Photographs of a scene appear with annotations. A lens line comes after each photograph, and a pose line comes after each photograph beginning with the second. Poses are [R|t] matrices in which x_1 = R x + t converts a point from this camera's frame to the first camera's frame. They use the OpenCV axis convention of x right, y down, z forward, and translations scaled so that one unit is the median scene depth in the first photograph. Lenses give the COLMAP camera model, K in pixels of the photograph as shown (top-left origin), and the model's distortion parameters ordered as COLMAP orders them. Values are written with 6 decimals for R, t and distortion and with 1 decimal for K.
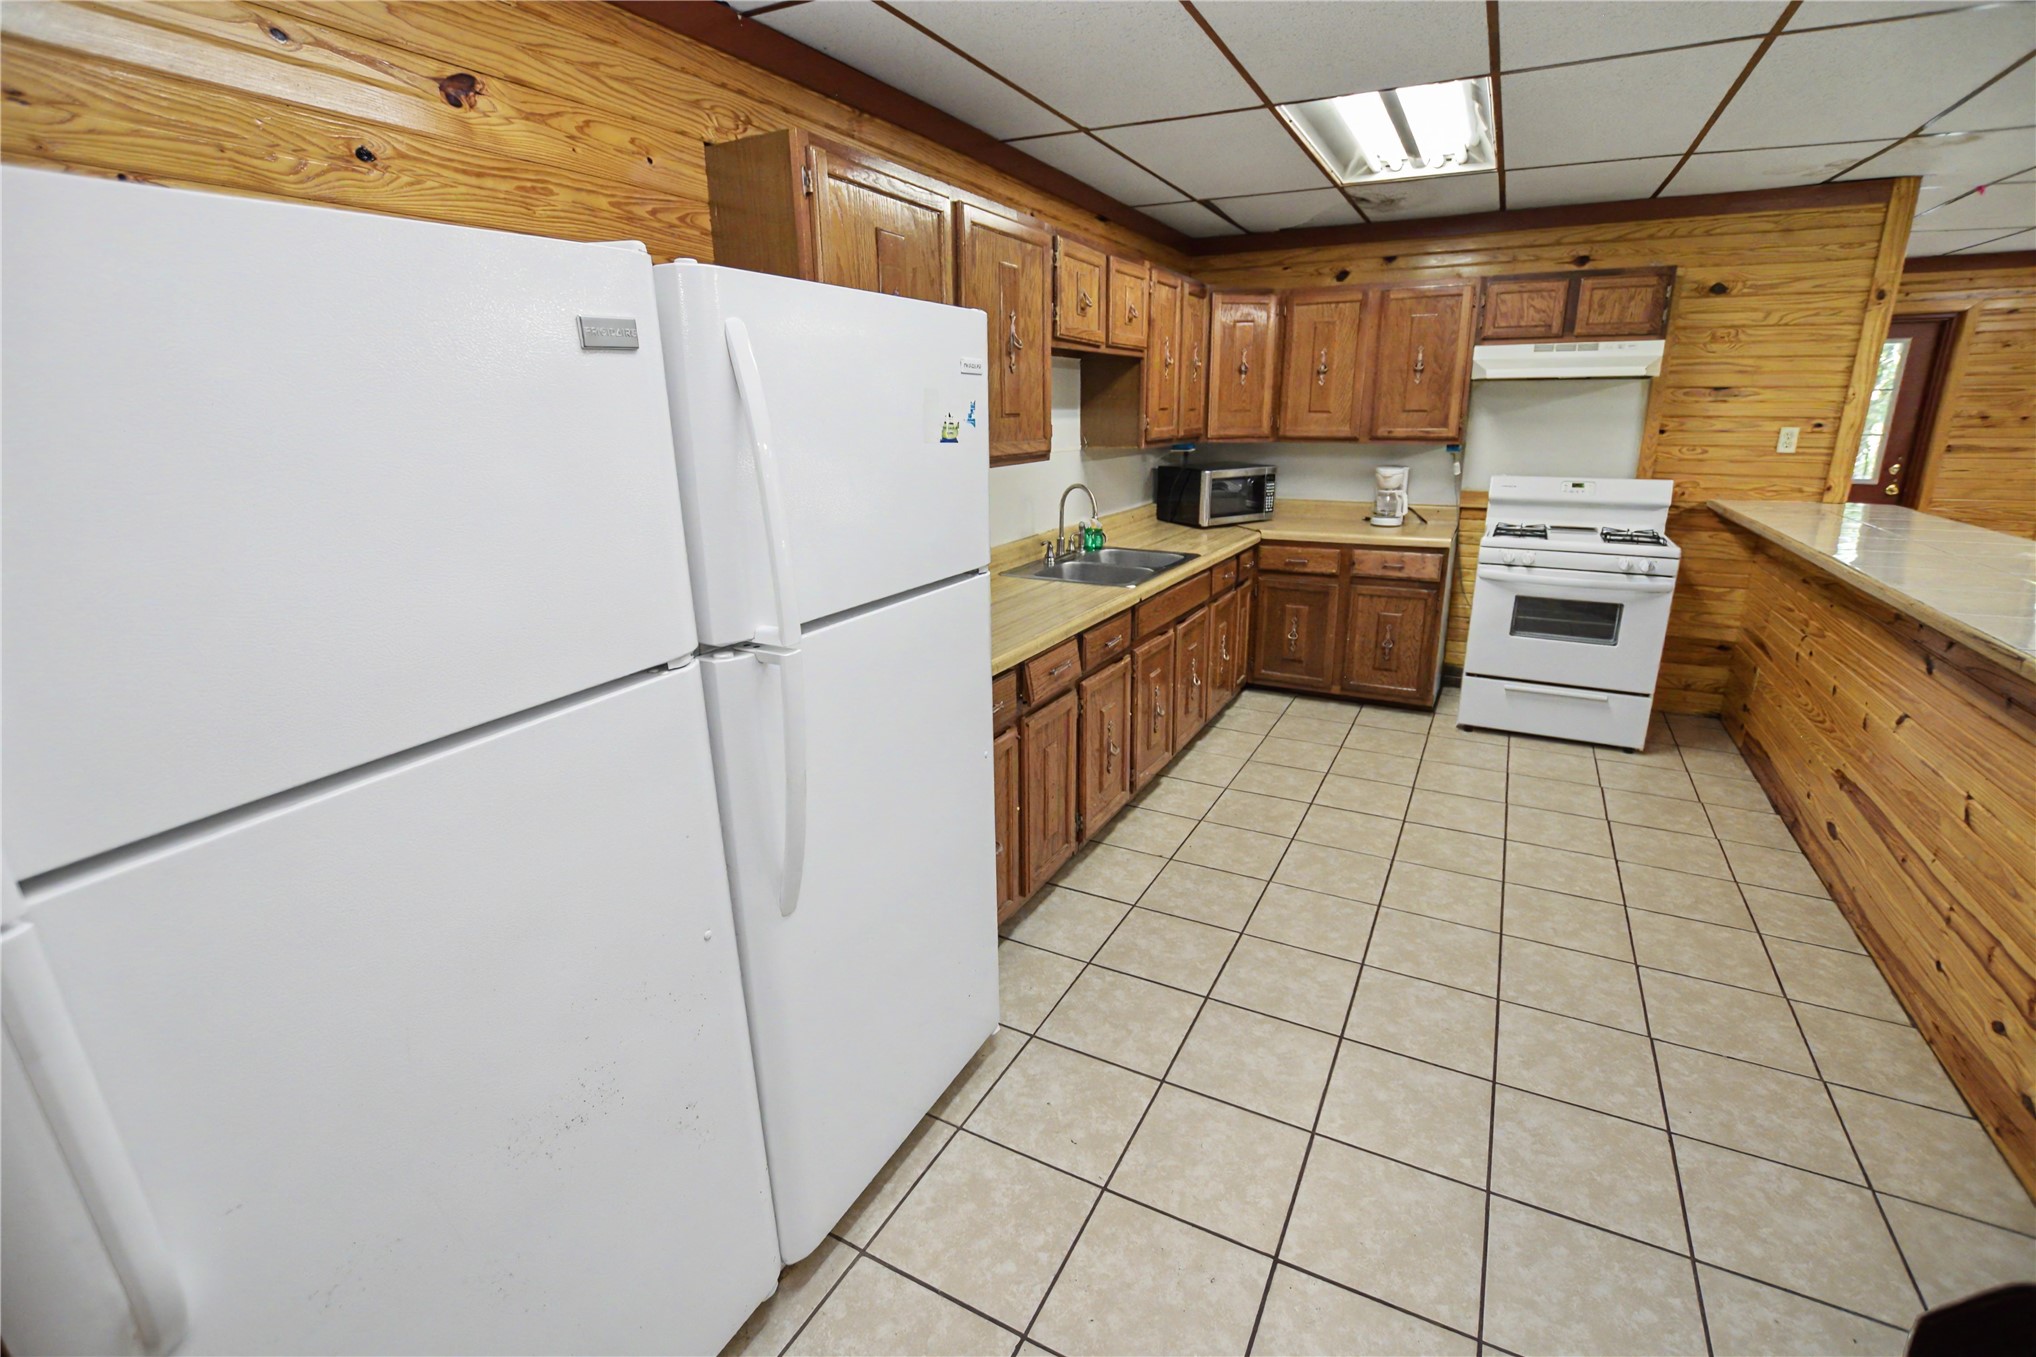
lens RADIAL K [[915.3, 0, 1018.0], [0, 915.3, 678.5], [0, 0, 1]] dist [-0.001887, -0.000355]
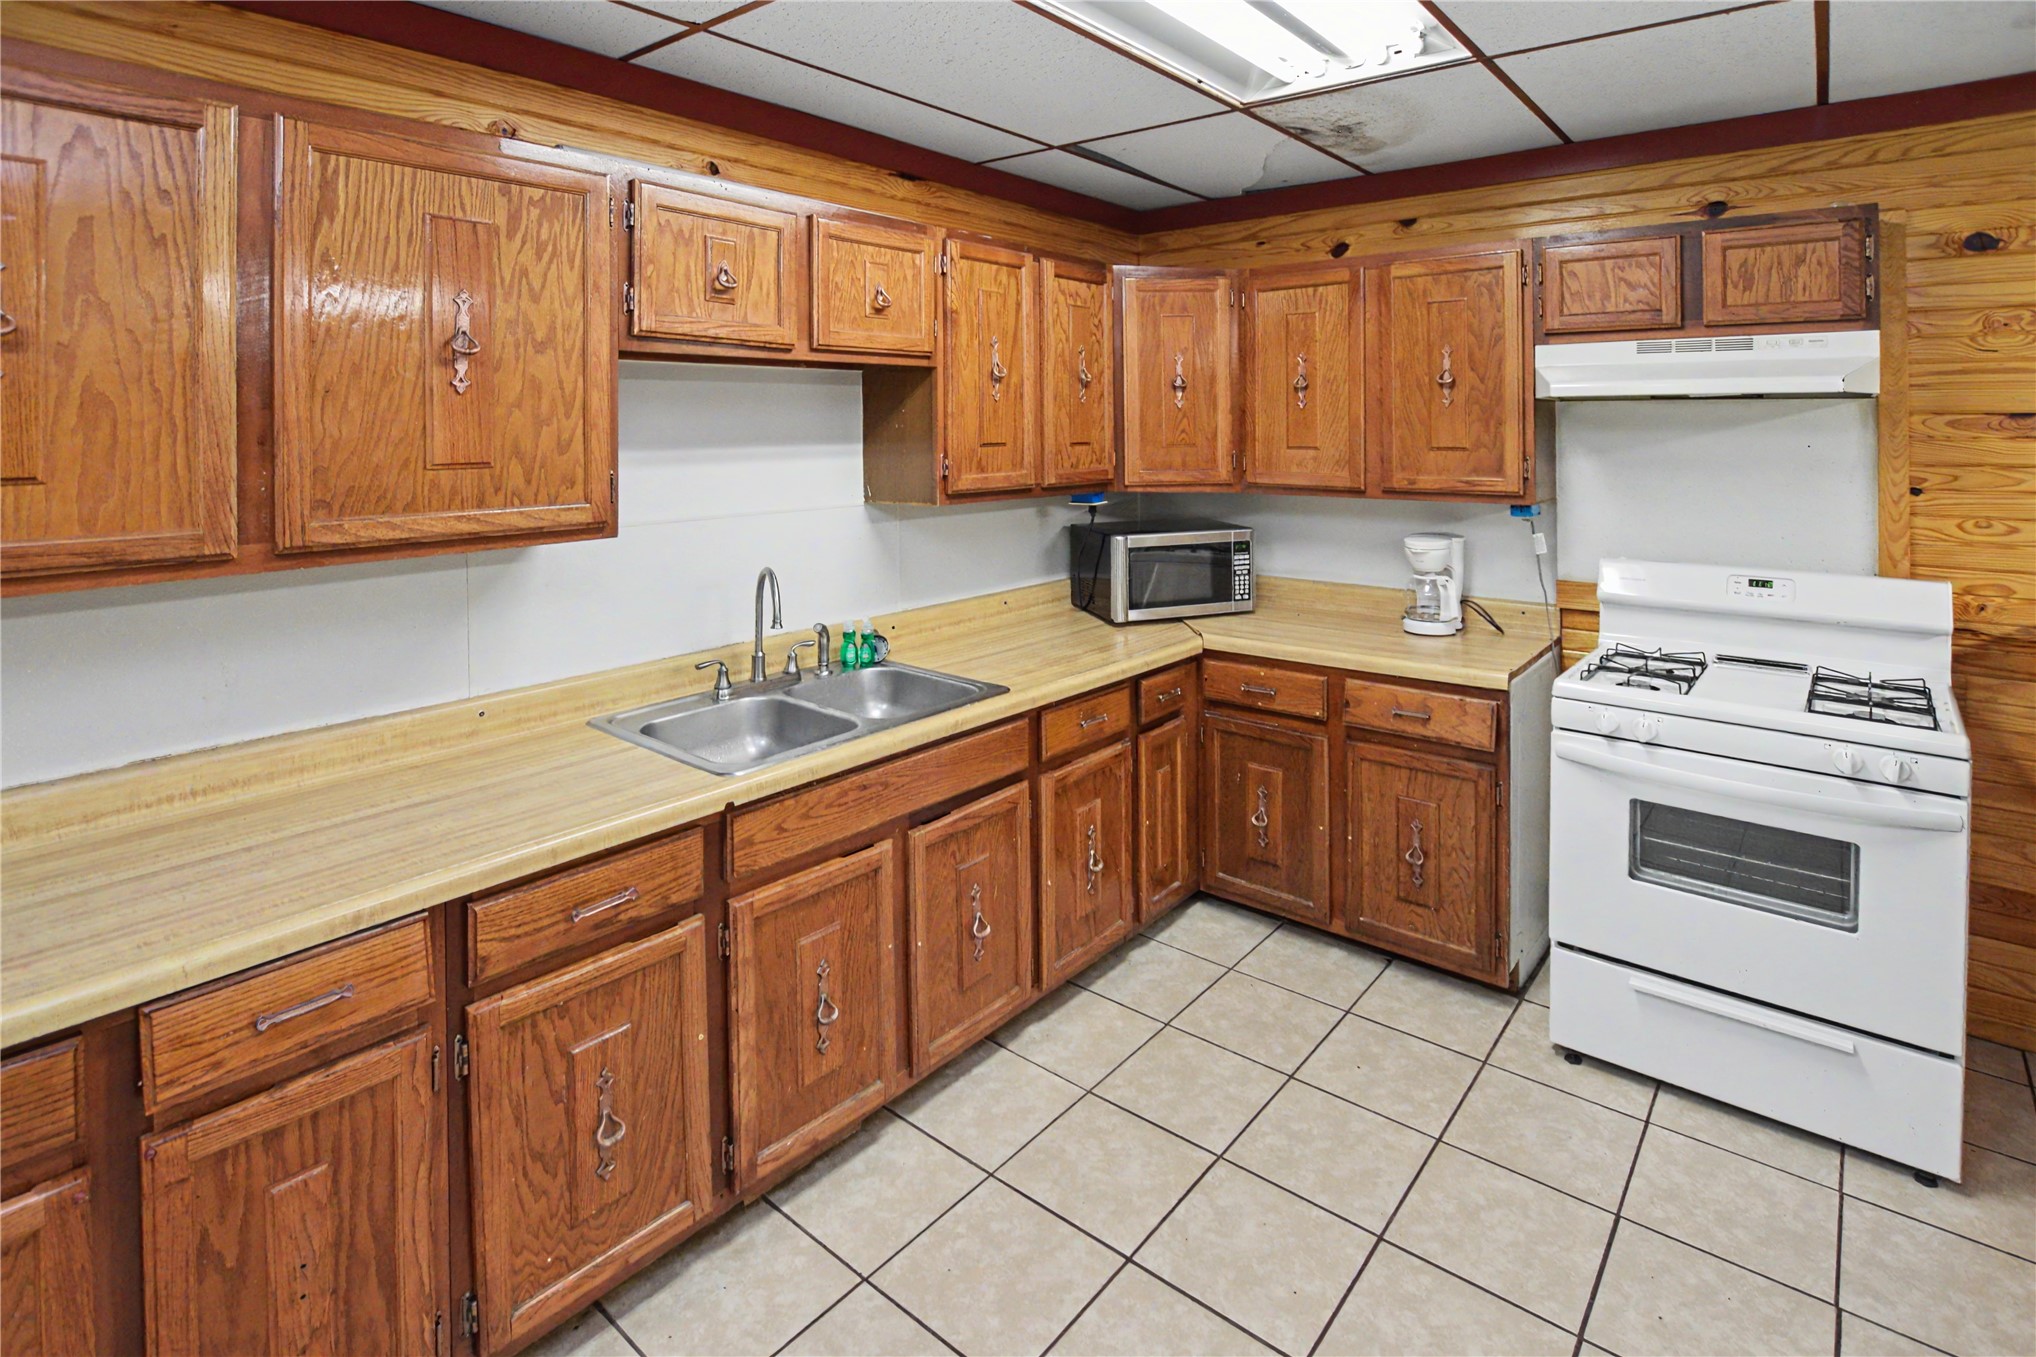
lens RADIAL K [[1020.4, 0, 1015.6], [0, 1020.4, 444.7], [0, 0, 1]] dist [-0.014312, -0.000365]
pose [[0.977424, 0.007533, -0.211152, 0.307571], [-0.063233, 0.963989, -0.258314, -0.107925], [0.201602, 0.265834, 0.942703, 0.321903]]
